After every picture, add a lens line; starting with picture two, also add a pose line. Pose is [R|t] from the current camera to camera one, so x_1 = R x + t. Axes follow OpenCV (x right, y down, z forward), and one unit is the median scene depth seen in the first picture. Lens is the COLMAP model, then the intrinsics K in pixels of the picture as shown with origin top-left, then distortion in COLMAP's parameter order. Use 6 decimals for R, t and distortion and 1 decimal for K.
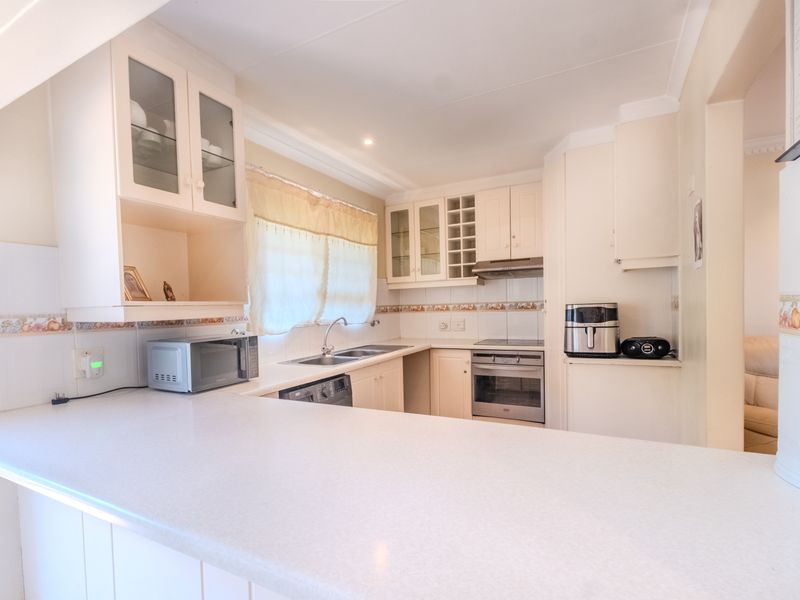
lens RADIAL K [[405.8, 0, 359.8], [0, 405.8, 325.4], [0, 0, 1]] dist [0.001911, 0.000219]
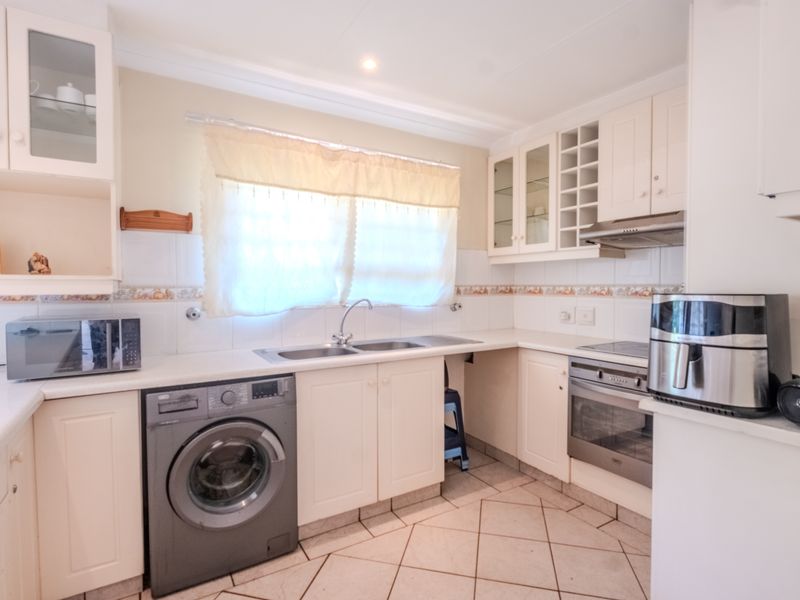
lens RADIAL K [[398.8, 0, 400.0], [0, 398.8, 300.0], [0, 0, 1]] dist [-0.003834, -0.000687]
pose [[0.881103, 0.043800, -0.470892, 0.322157], [-0.045439, 0.998936, 0.007892, -0.022260], [0.470737, 0.014443, 0.882156, 0.290609]]
